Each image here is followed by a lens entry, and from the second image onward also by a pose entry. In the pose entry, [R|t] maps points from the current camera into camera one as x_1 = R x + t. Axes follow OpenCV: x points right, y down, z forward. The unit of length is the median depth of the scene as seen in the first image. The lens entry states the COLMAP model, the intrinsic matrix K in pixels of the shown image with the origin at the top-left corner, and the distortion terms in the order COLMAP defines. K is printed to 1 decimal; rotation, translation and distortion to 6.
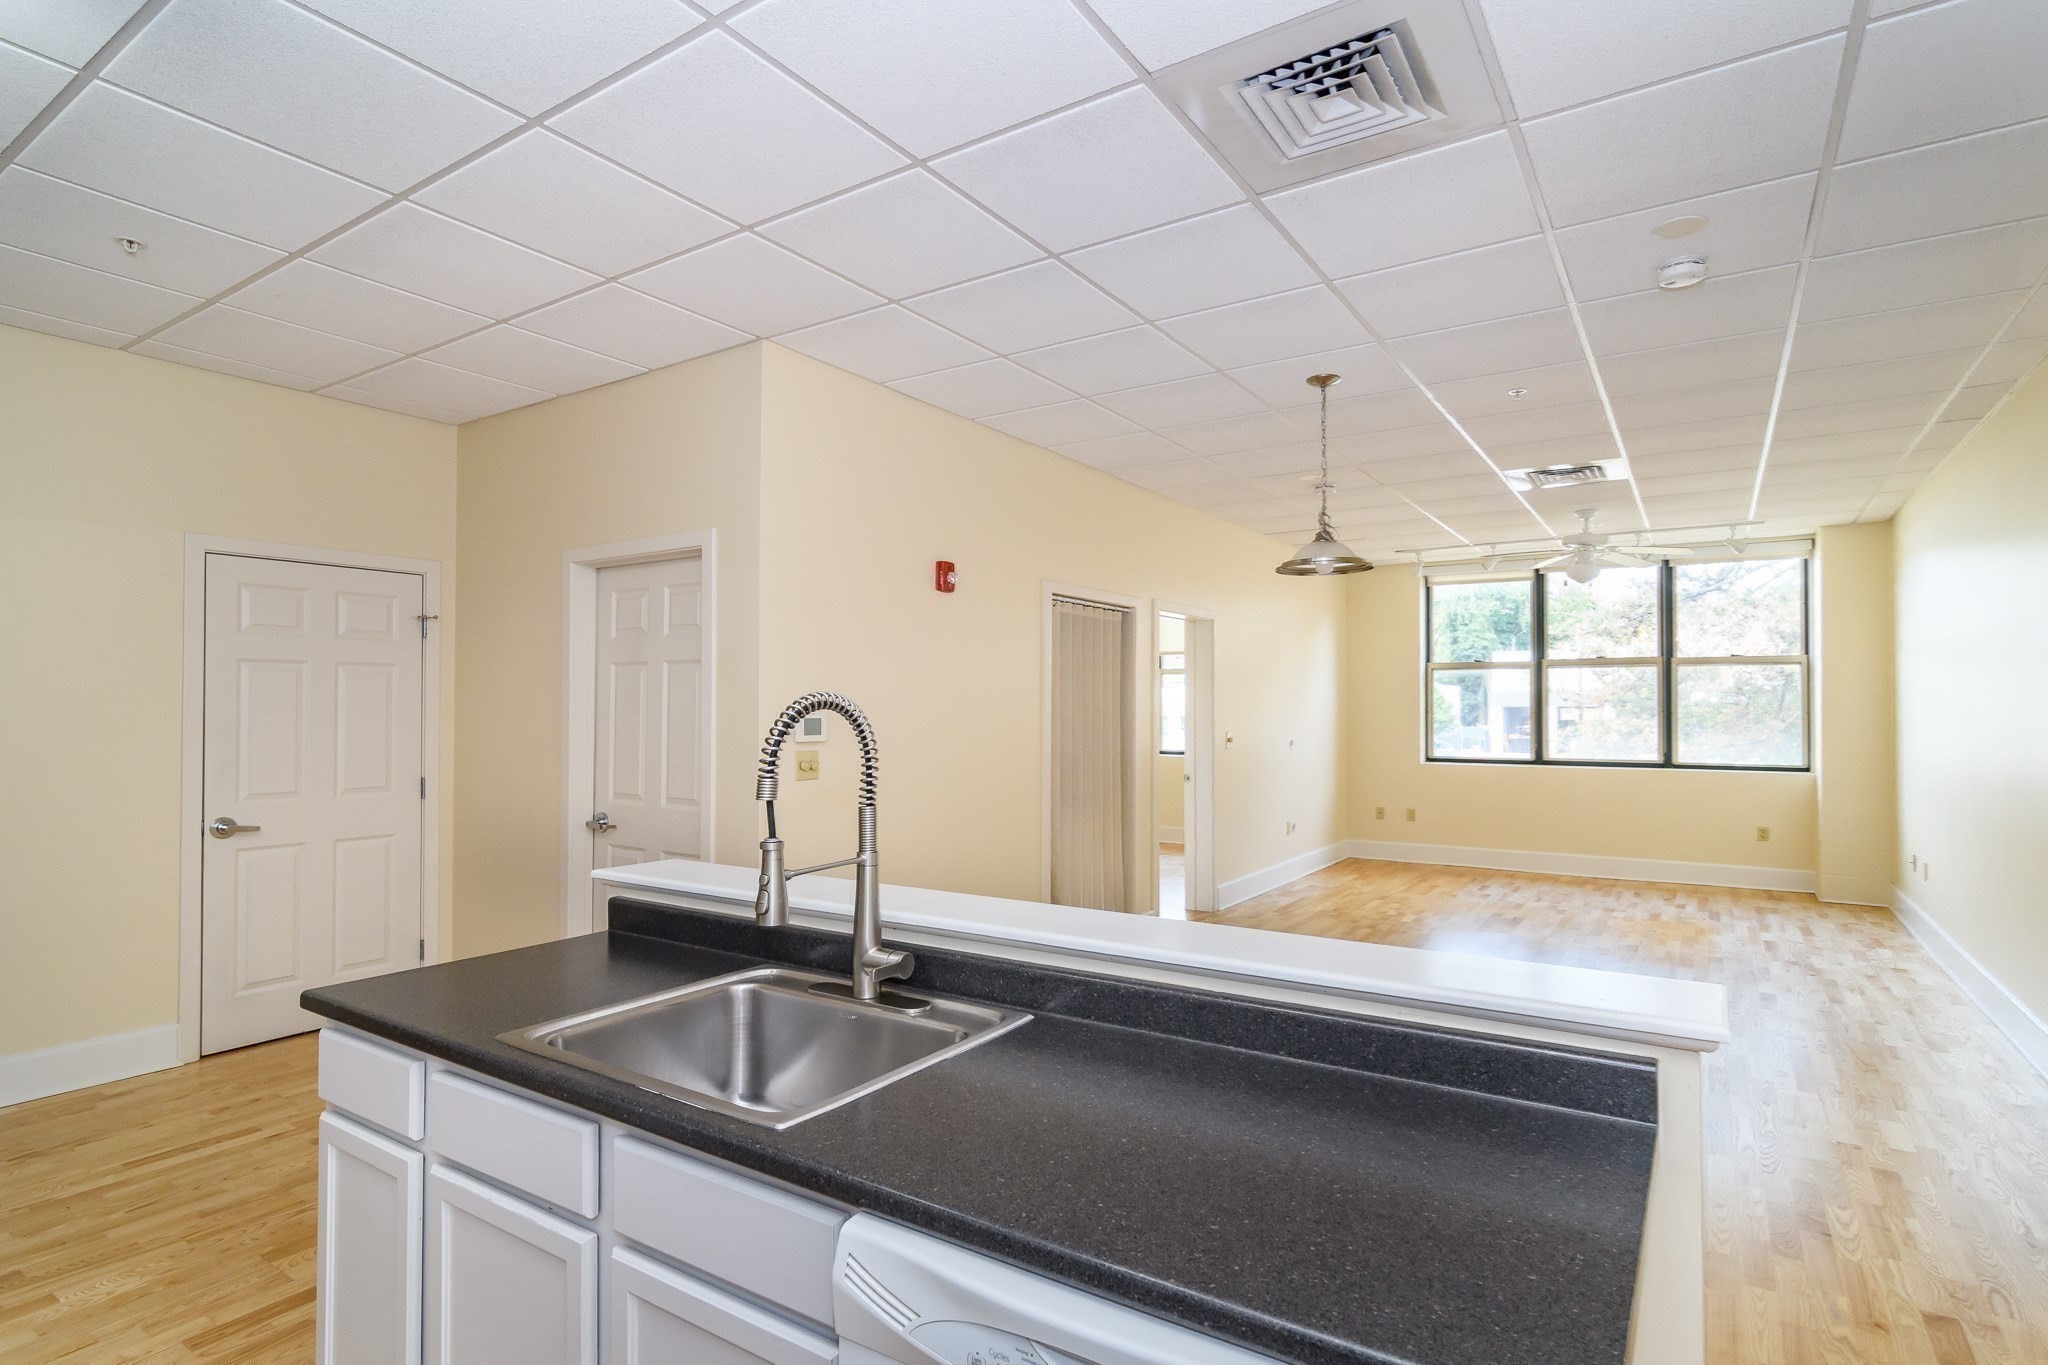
lens RADIAL K [[1036.6, 0, 970.6], [0, 1036.6, 695.9], [0, 0, 1]] dist [0.001036, -0.000079]
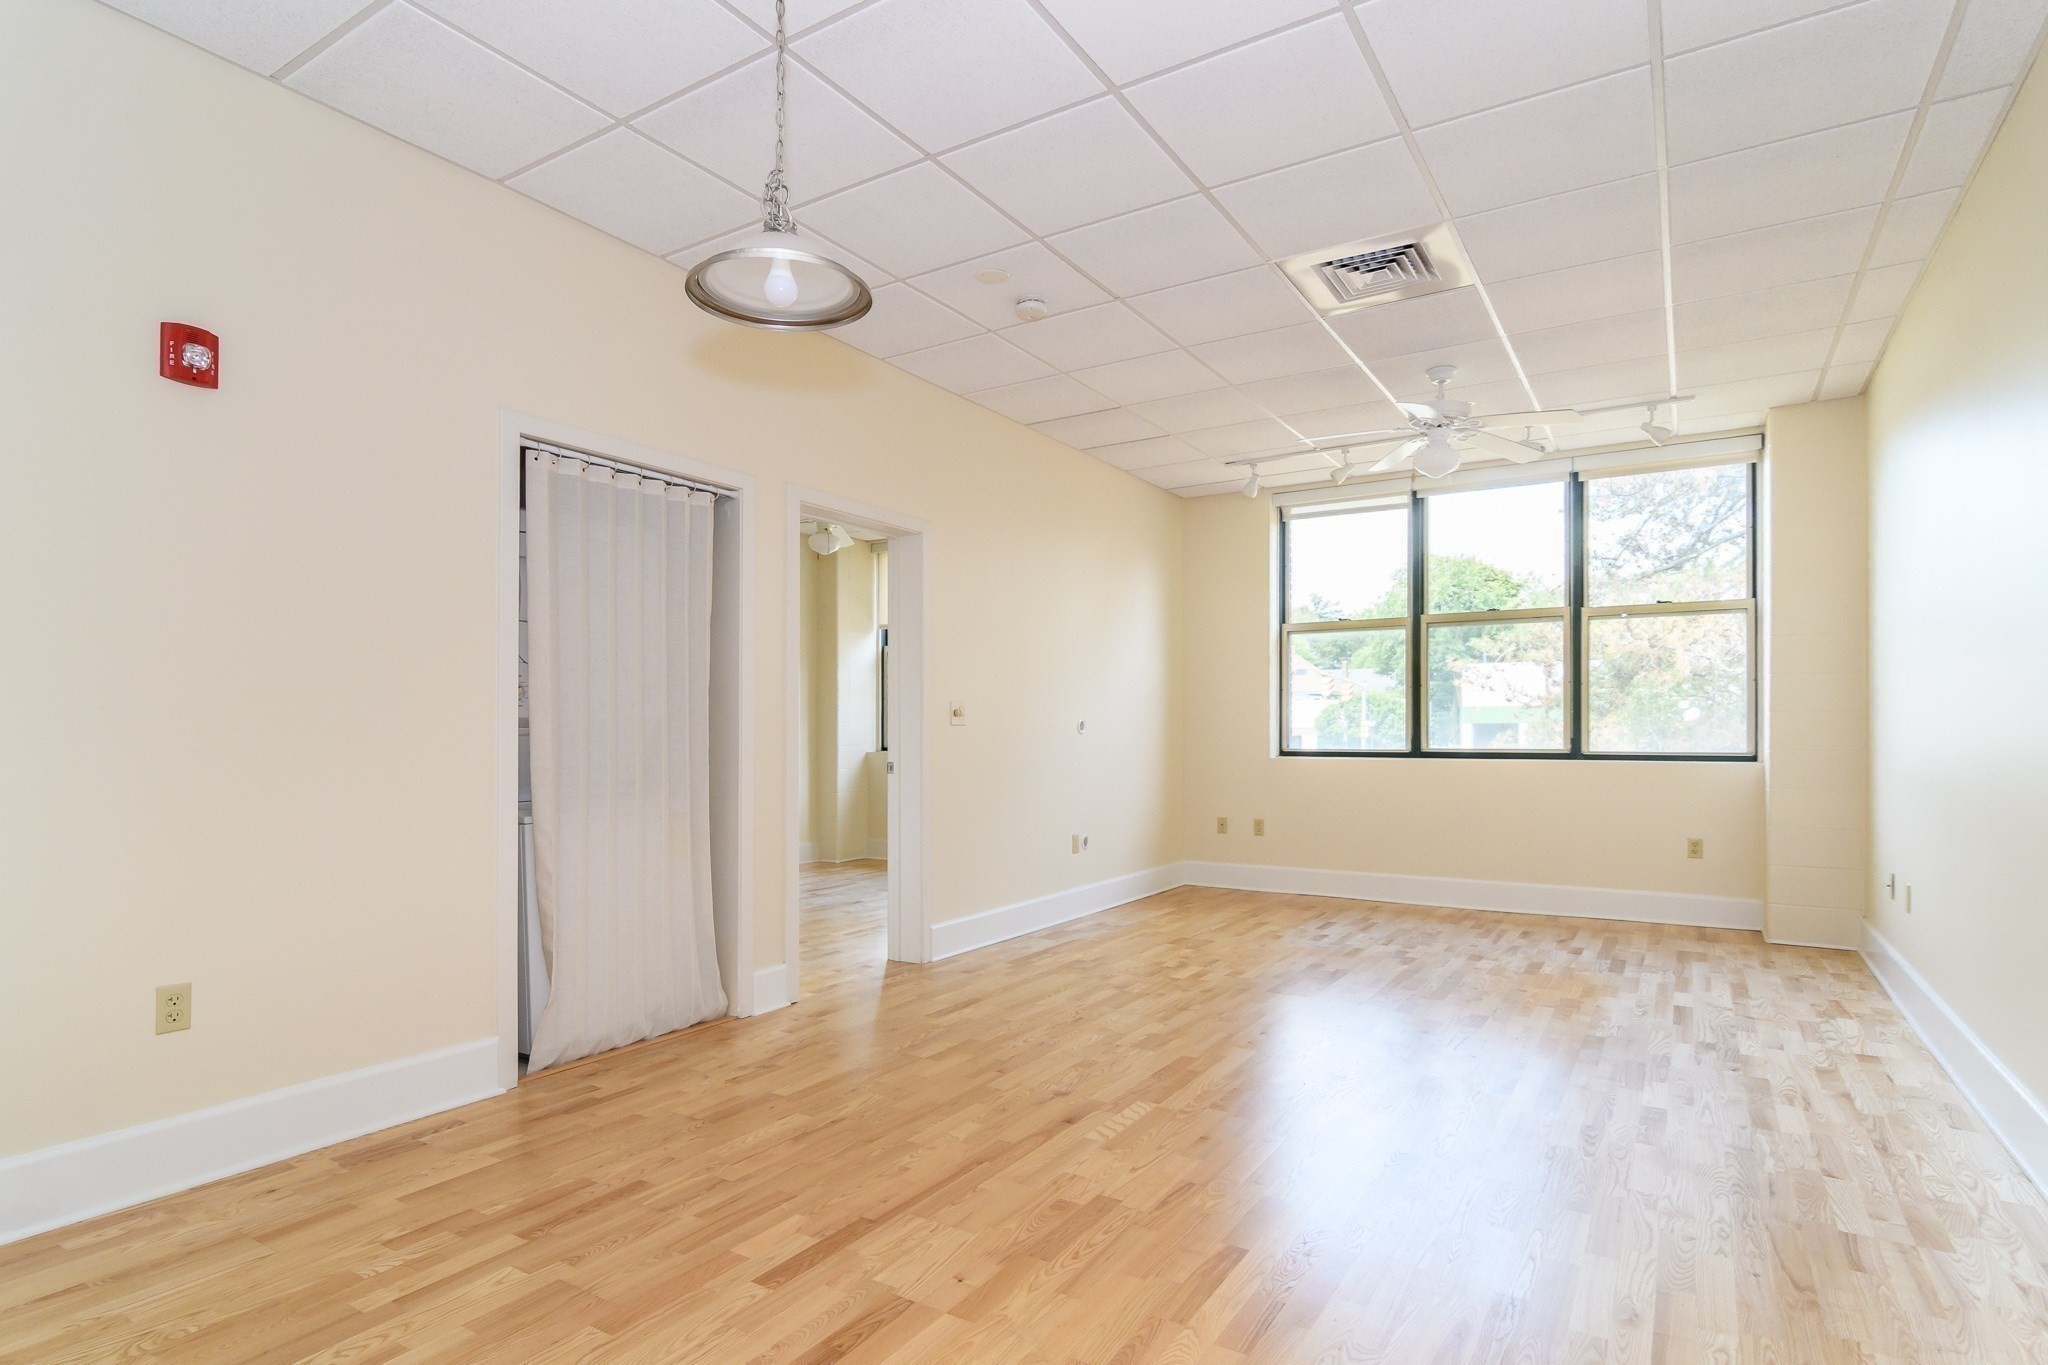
lens RADIAL K [[1059.0, 0, 1059.6], [0, 1059.0, 726.2], [0, 0, 1]] dist [-0.000355, 0.000176]
pose [[0.997532, 0.007171, 0.069840, 0.286497], [-0.007200, 0.999974, 0.000162, 0.053930], [-0.069837, -0.000665, 0.997558, 0.314028]]
